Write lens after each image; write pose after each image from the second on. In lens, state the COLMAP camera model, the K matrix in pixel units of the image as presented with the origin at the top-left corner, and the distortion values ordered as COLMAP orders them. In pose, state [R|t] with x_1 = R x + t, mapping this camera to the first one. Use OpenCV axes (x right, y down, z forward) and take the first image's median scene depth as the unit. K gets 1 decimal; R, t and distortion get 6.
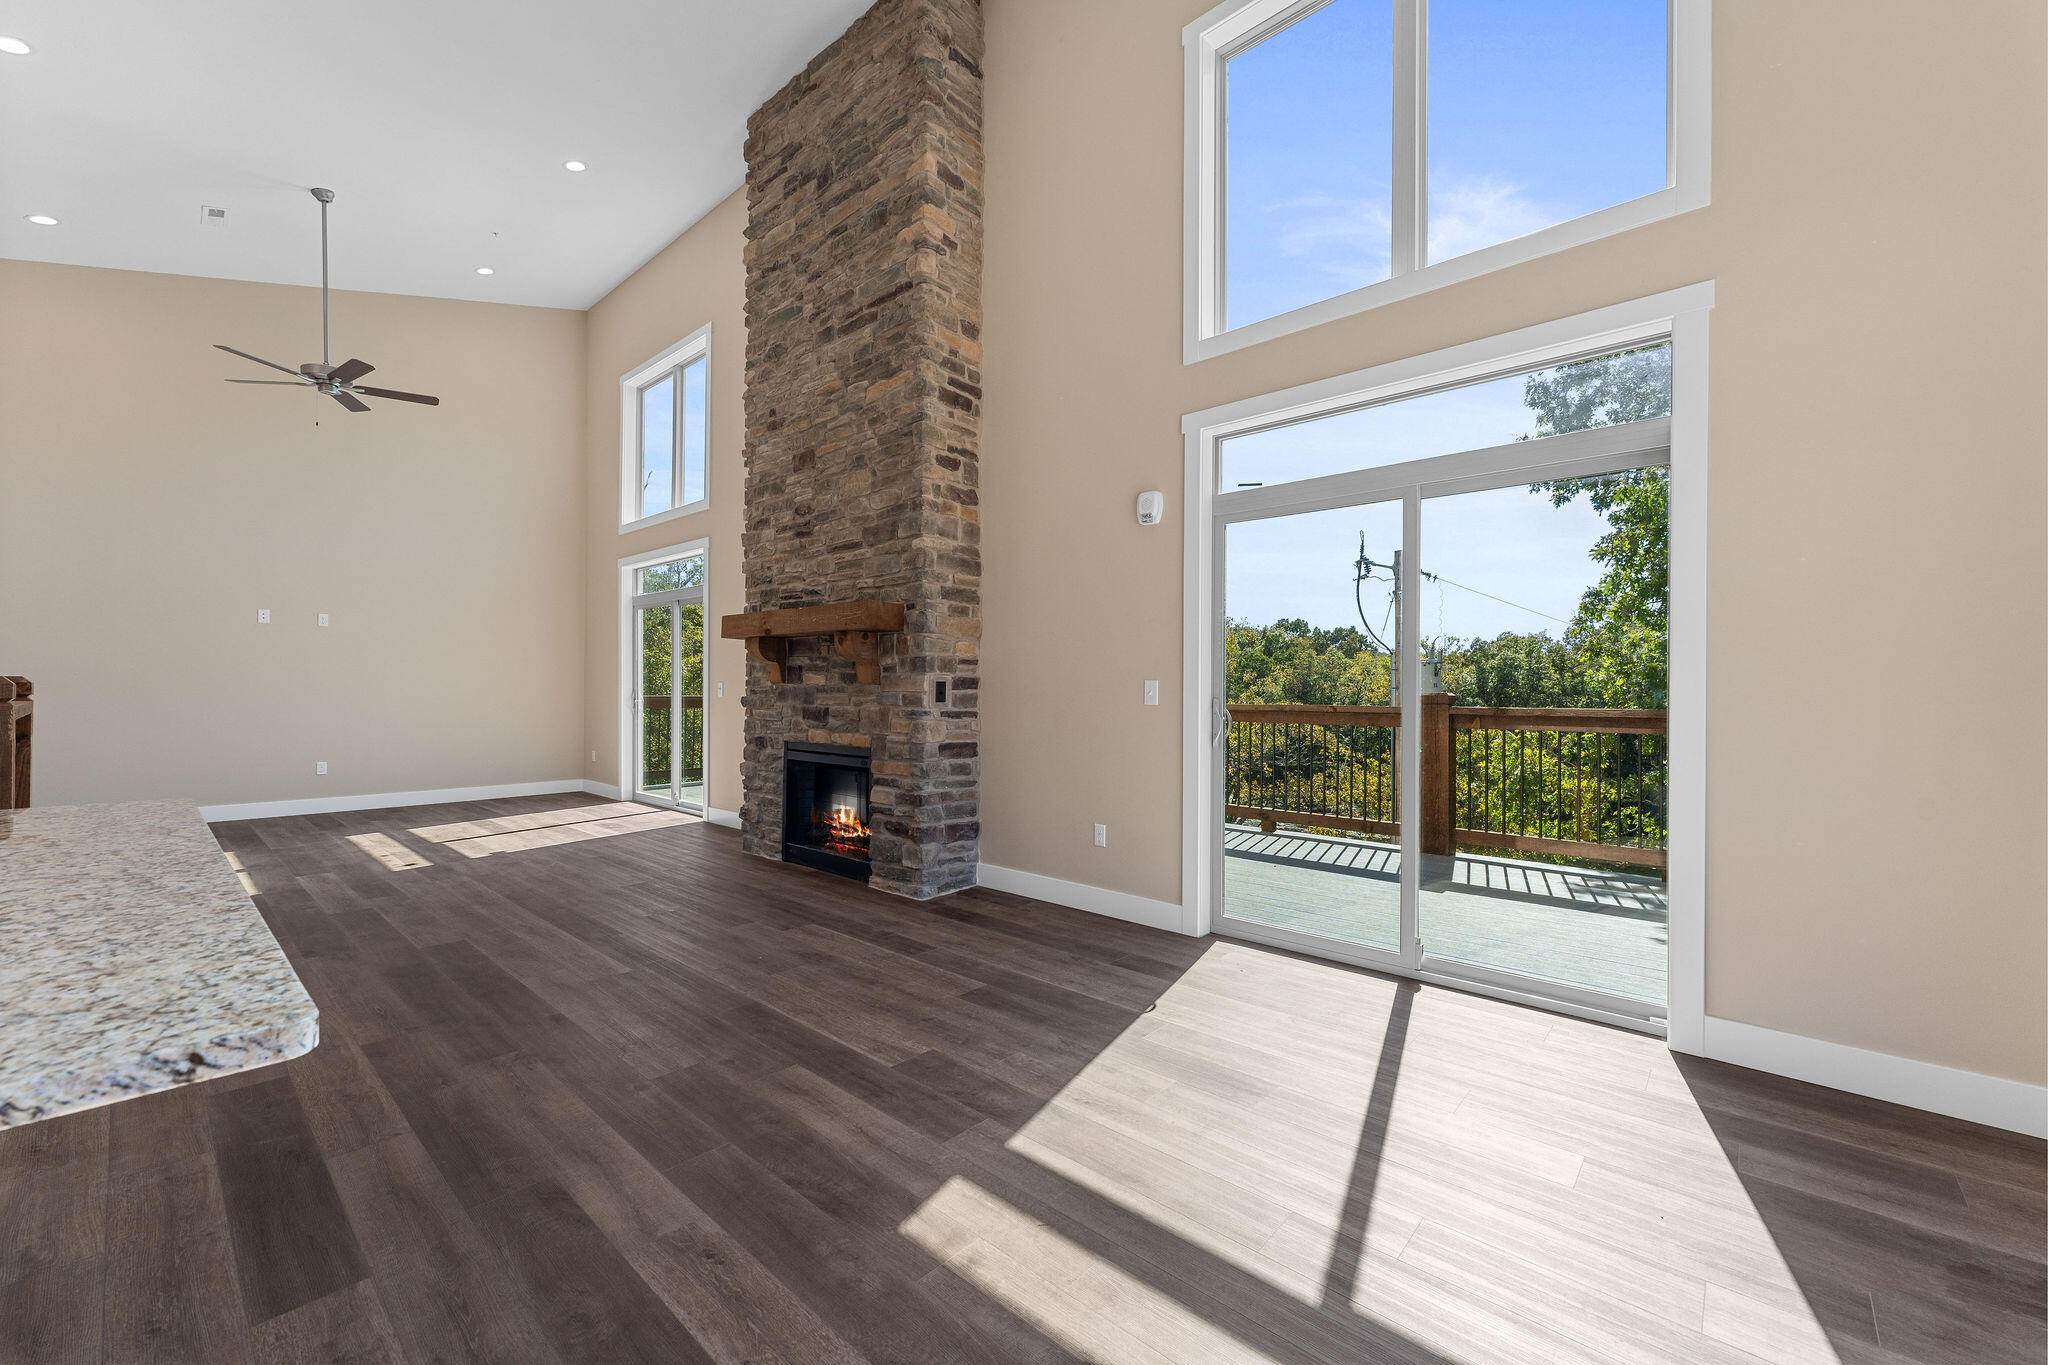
lens RADIAL K [[811.6, 0, 1024.6], [0, 811.6, 686.2], [0, 0, 1]] dist [-0.000236, -0.000076]
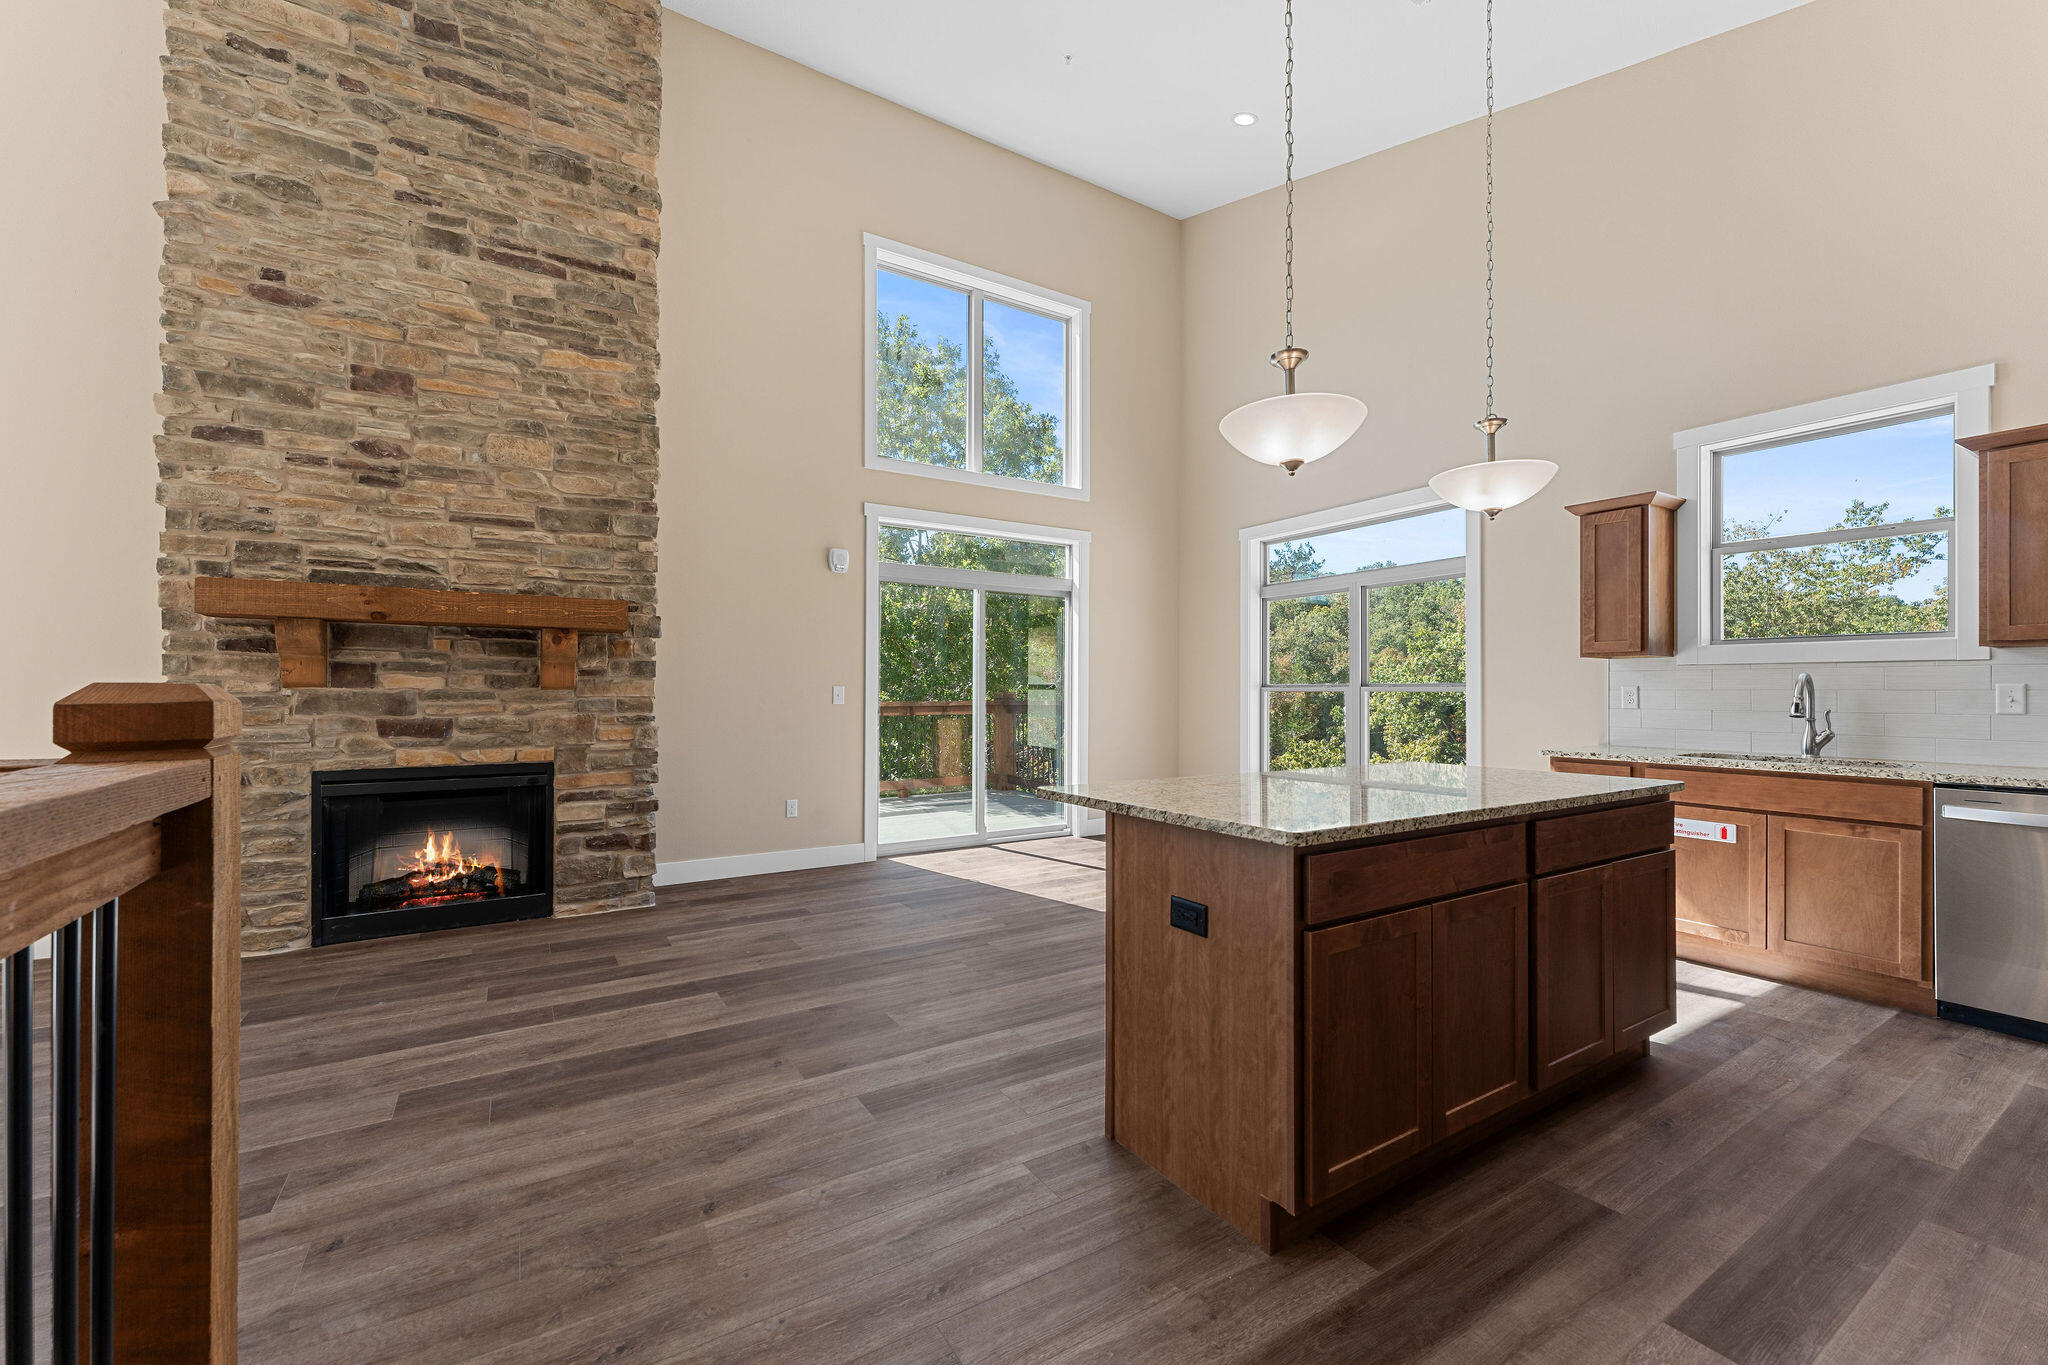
lens RADIAL K [[811.6, 0, 1025.7], [0, 811.6, 685.4], [0, 0, 1]] dist [-0.000236, -0.000076]
pose [[0.271156, 0.001307, 0.962535, -0.925326], [-0.003343, 0.999994, -0.000416, -0.007631], [-0.962530, -0.003105, 0.271159, 0.278499]]
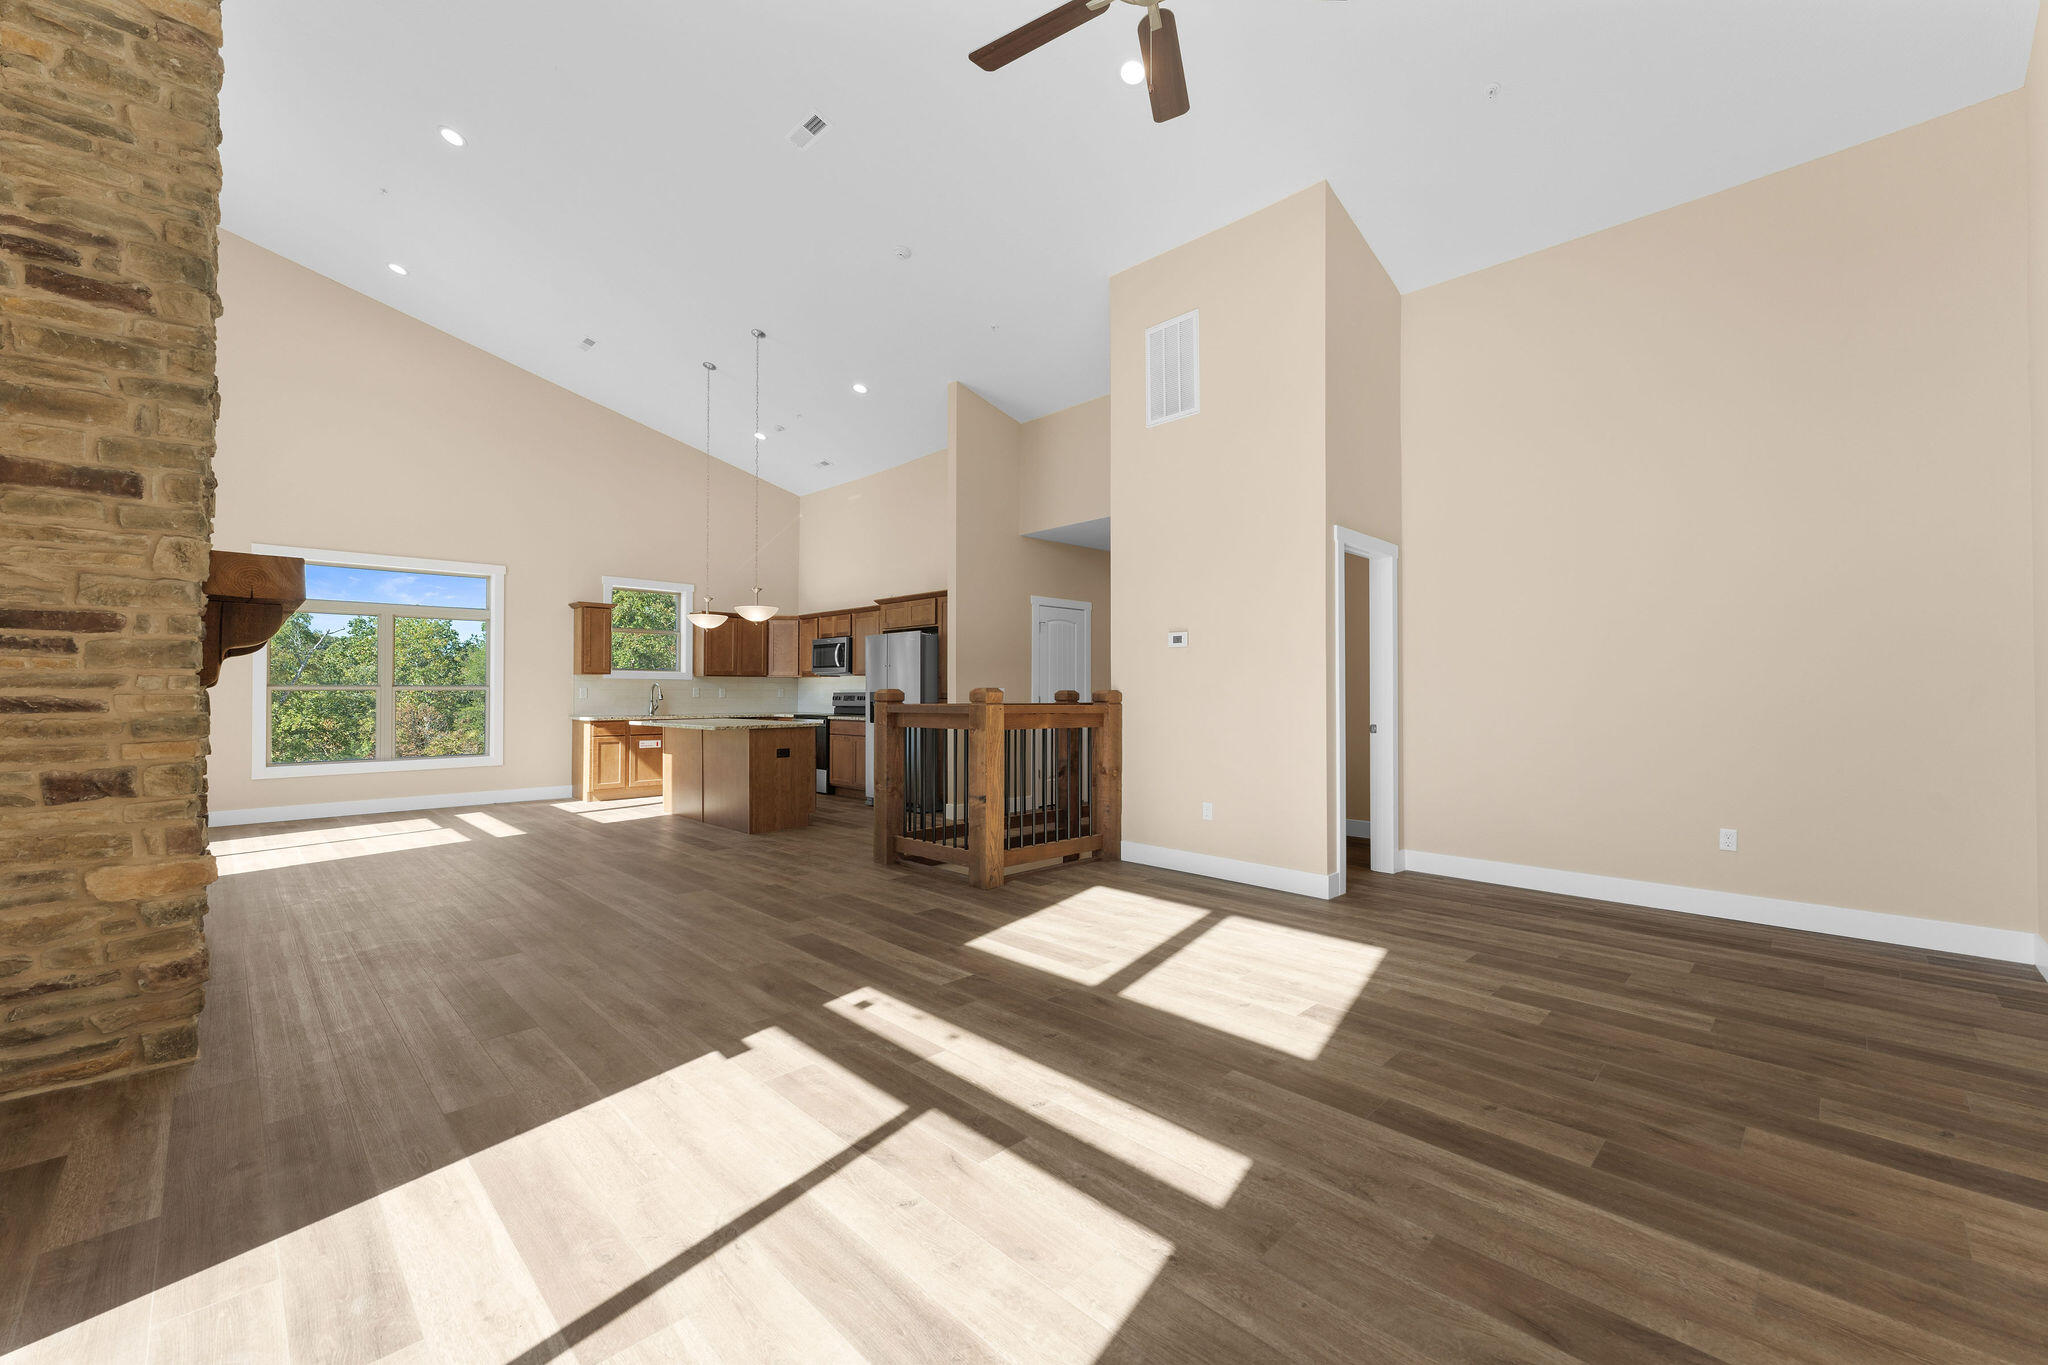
lens RADIAL K [[811.6, 0, 1025.6], [0, 811.6, 688.0], [0, 0, 1]] dist [-0.000236, -0.000076]
pose [[-0.998844, -0.004126, 0.047882, -1.017500], [-0.004425, 0.999971, -0.006159, -0.002943], [-0.047855, -0.006364, -0.998834, 1.759392]]
